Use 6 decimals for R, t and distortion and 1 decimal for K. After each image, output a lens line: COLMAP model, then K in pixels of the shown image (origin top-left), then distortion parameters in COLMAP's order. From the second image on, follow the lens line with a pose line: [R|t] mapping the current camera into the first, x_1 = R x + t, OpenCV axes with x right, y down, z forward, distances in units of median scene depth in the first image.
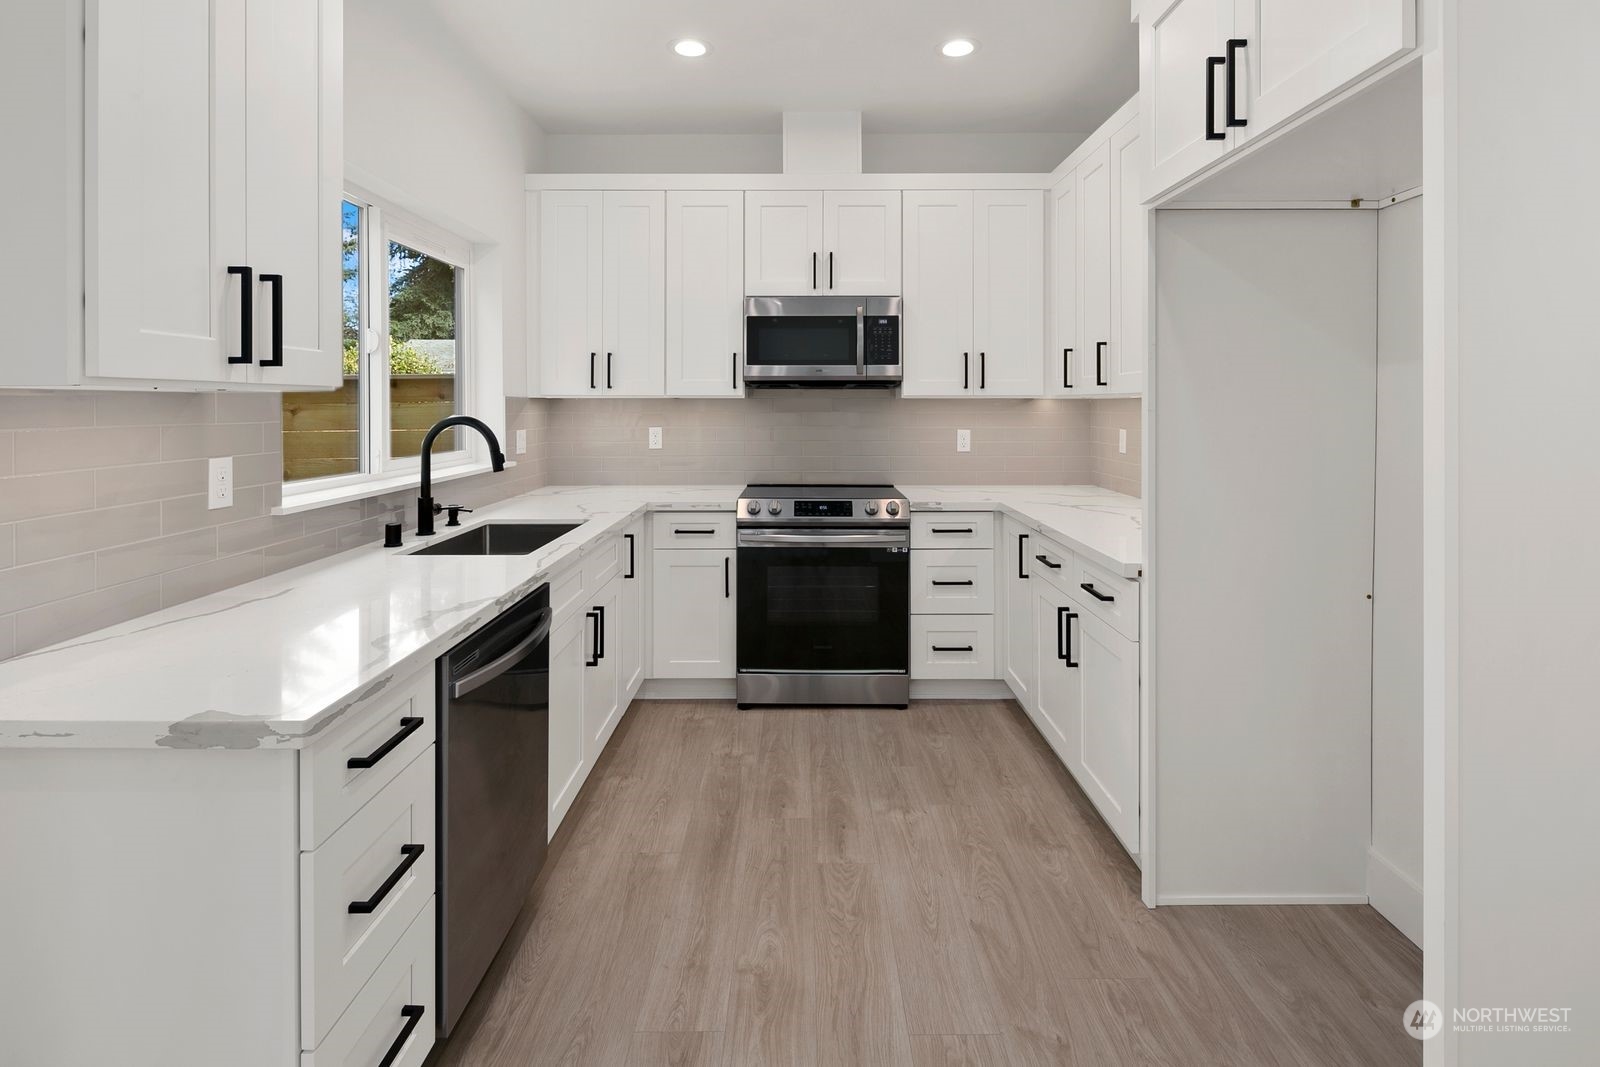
lens RADIAL K [[786.6, 0, 807.1], [0, 786.6, 405.0], [0, 0, 1]] dist [0.004770, -0.003707]
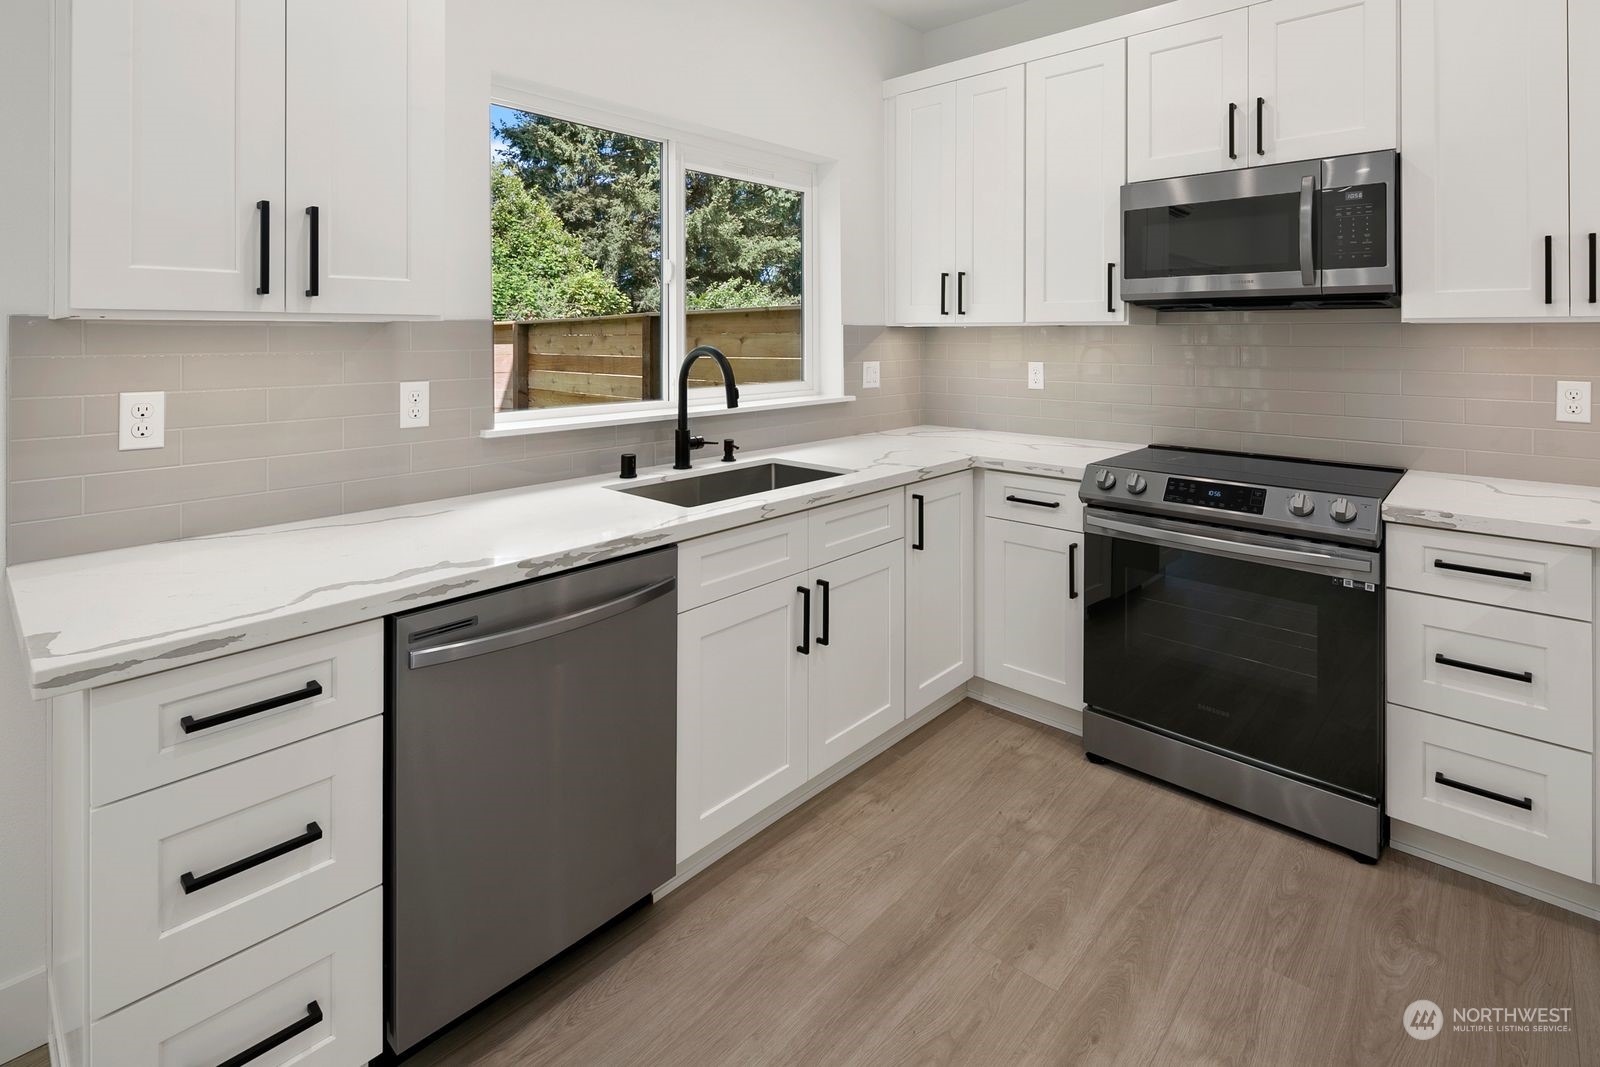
lens RADIAL K [[786.6, 0, 800.2], [0, 786.6, 327.4], [0, 0, 1]] dist [0.004770, -0.003707]
pose [[0.733138, -0.005070, -0.680061, 0.261074], [-0.000477, 0.999968, -0.007970, -0.000895], [0.680080, 0.006168, 0.733112, 0.362056]]
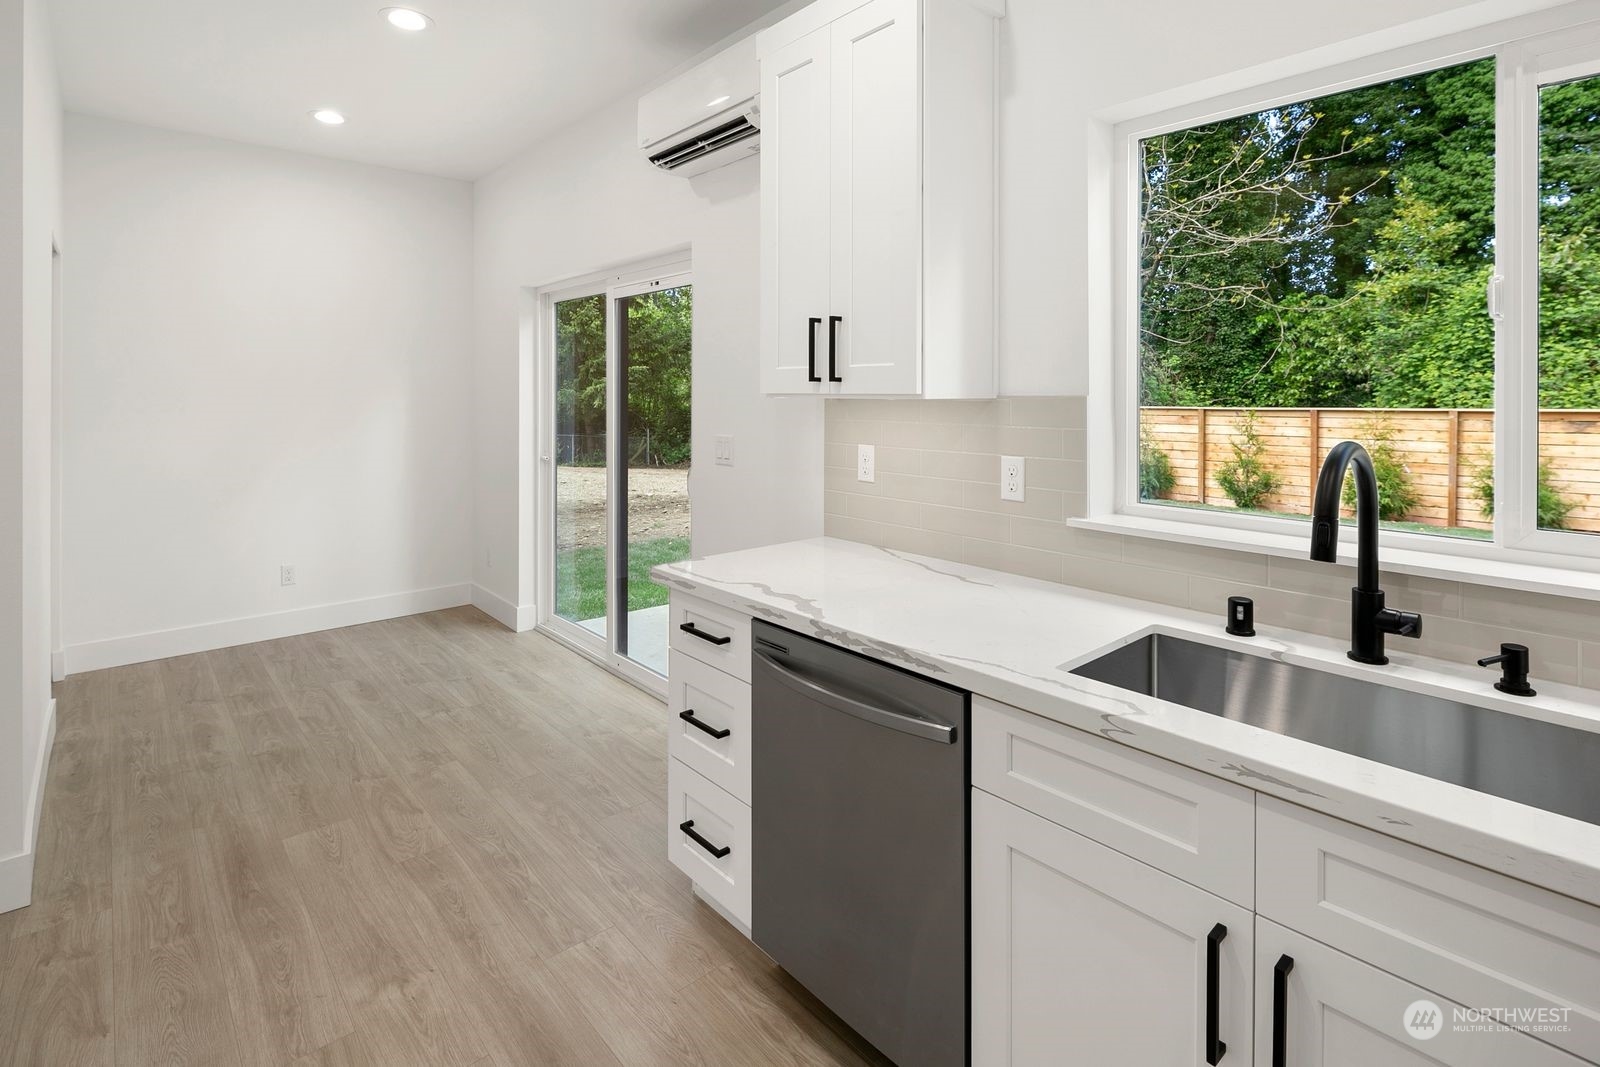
lens RADIAL K [[746.1, 0, 772.5], [0, 746.1, 395.8], [0, 0, 1]] dist [0.003334, -0.000771]
pose [[-0.748521, 0.002216, -0.663107, 0.149126], [0.000602, 0.999996, 0.002663, -0.015273], [0.663111, 0.001594, -0.748520, 1.032979]]
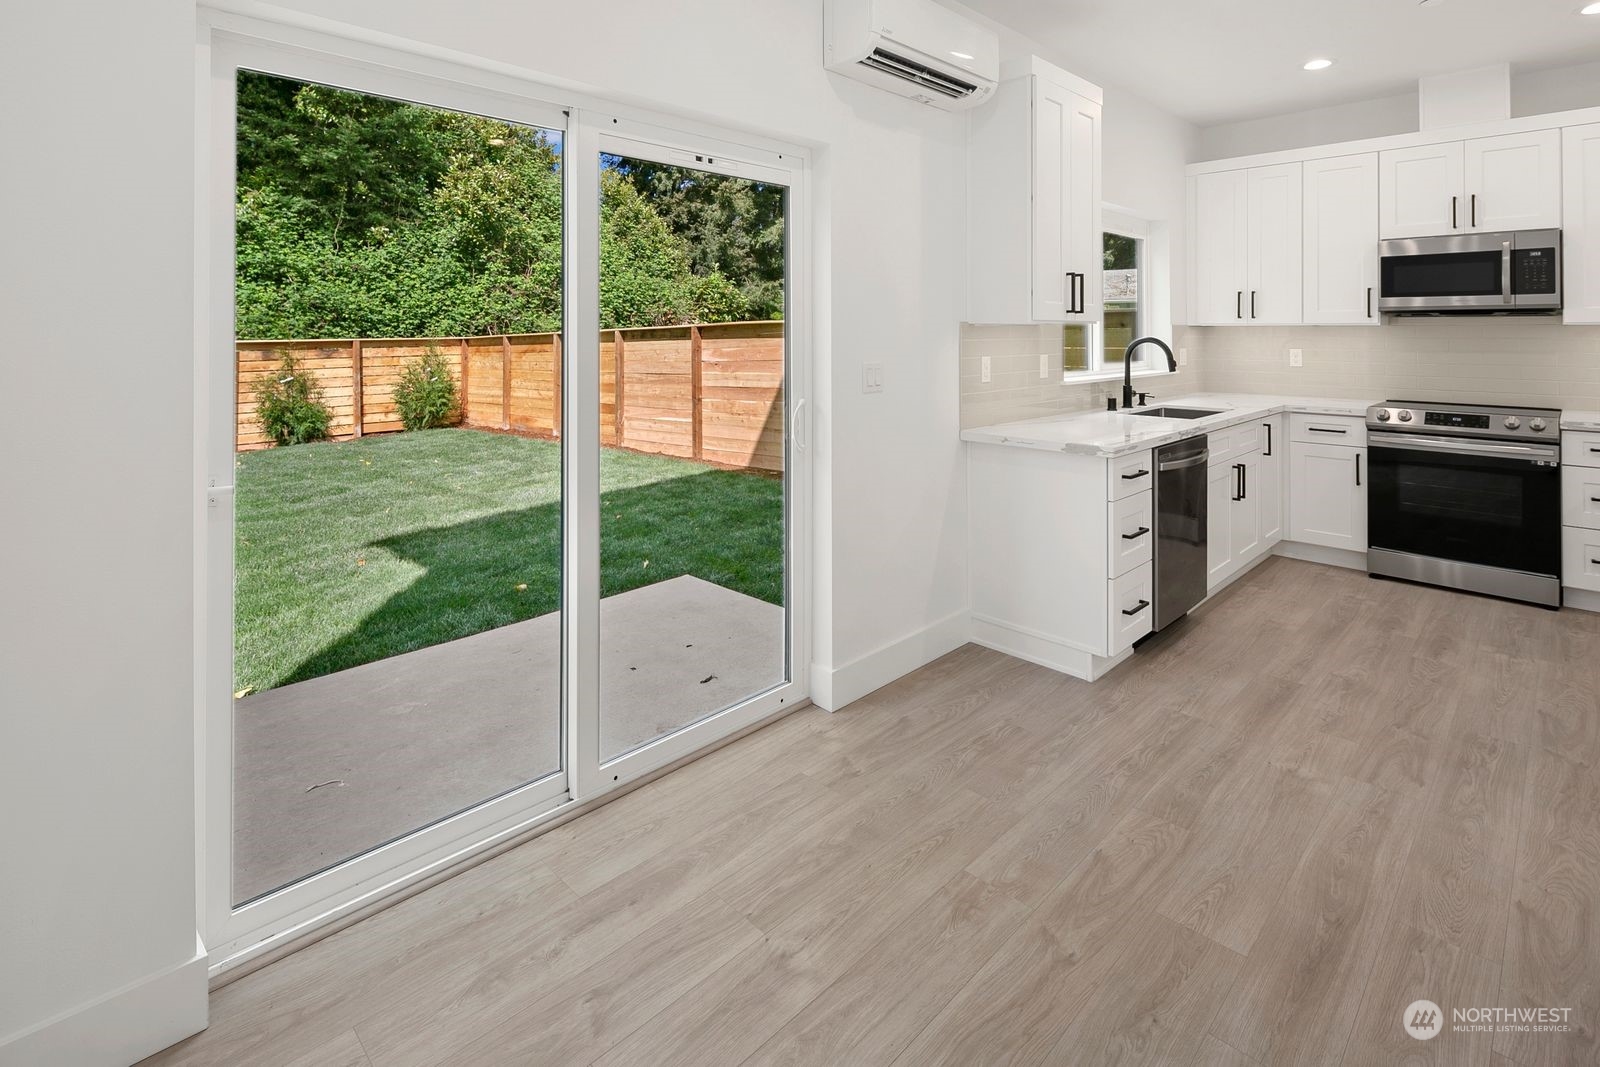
lens RADIAL K [[786.6, 0, 797.3], [0, 786.6, 321.5], [0, 0, 1]] dist [0.004770, -0.003707]
pose [[0.705912, -0.005261, -0.708280, 0.195780], [-0.002447, 0.999948, -0.009867, -0.000864], [0.708295, 0.008699, 0.705863, -0.642888]]
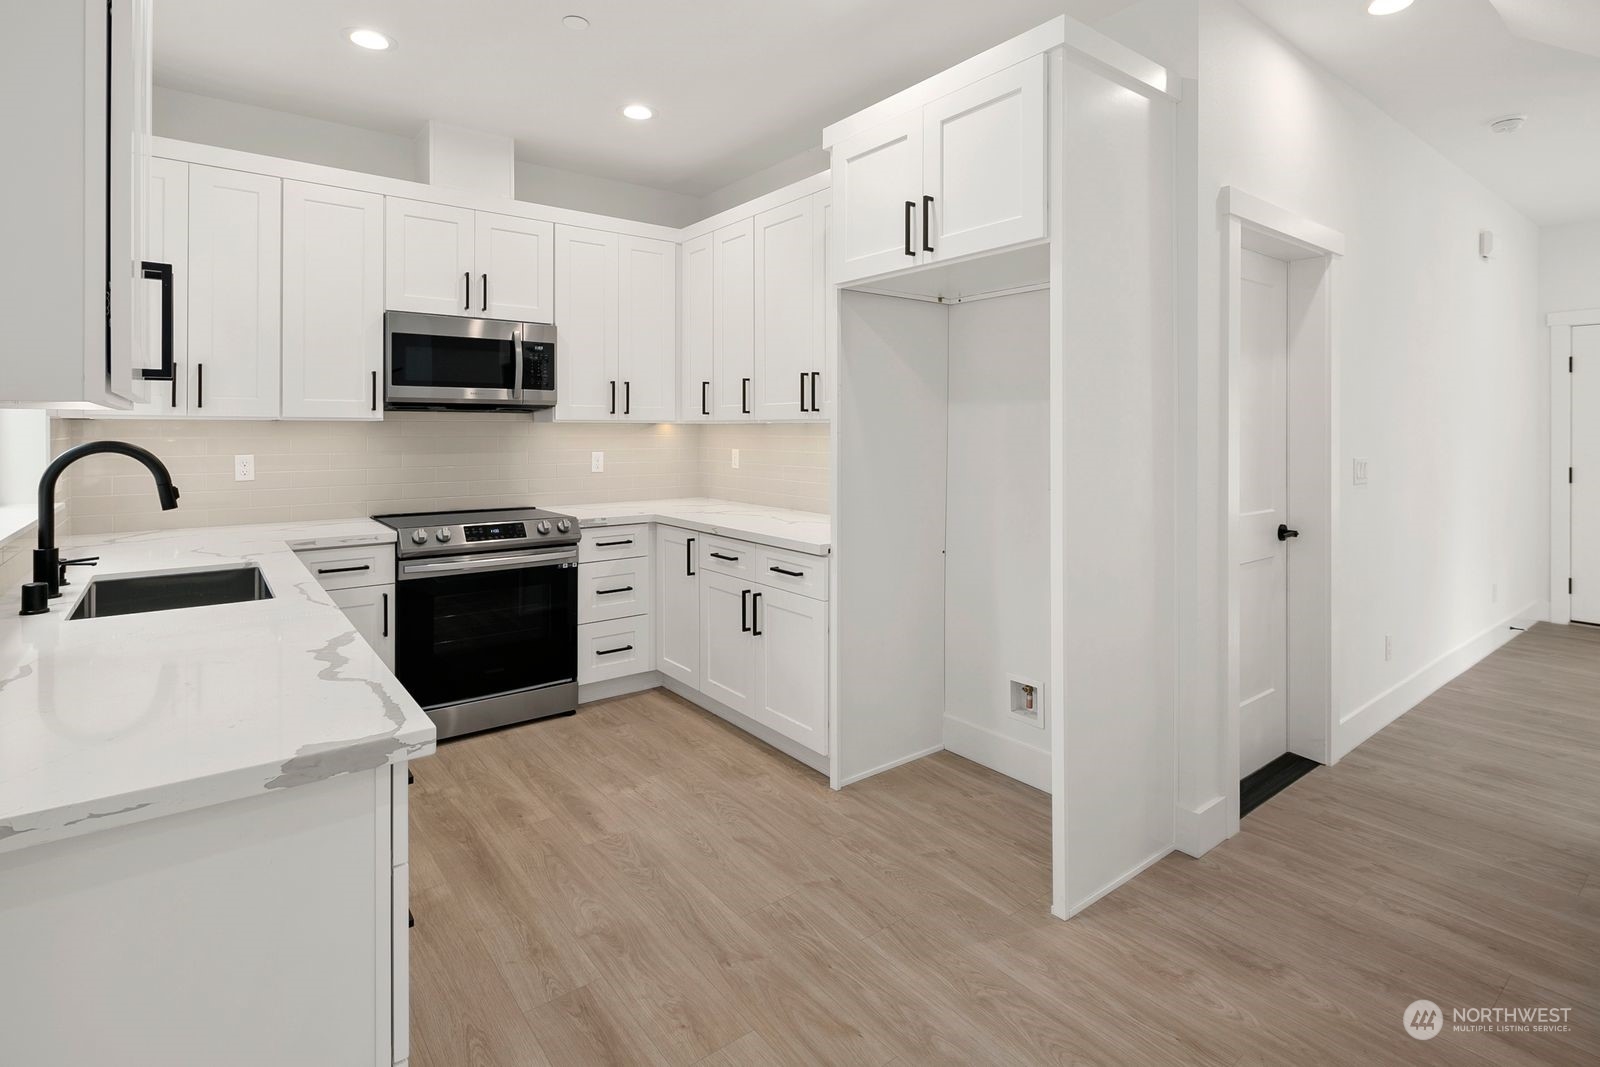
lens RADIAL K [[786.6, 0, 823.3], [0, 786.6, 427.7], [0, 0, 1]] dist [0.004770, -0.003707]
pose [[0.782070, 0.003286, 0.623182, -0.343026], [-0.001348, 0.999993, -0.003581, 0.002309], [-0.623190, 0.001960, 0.782068, -0.054833]]
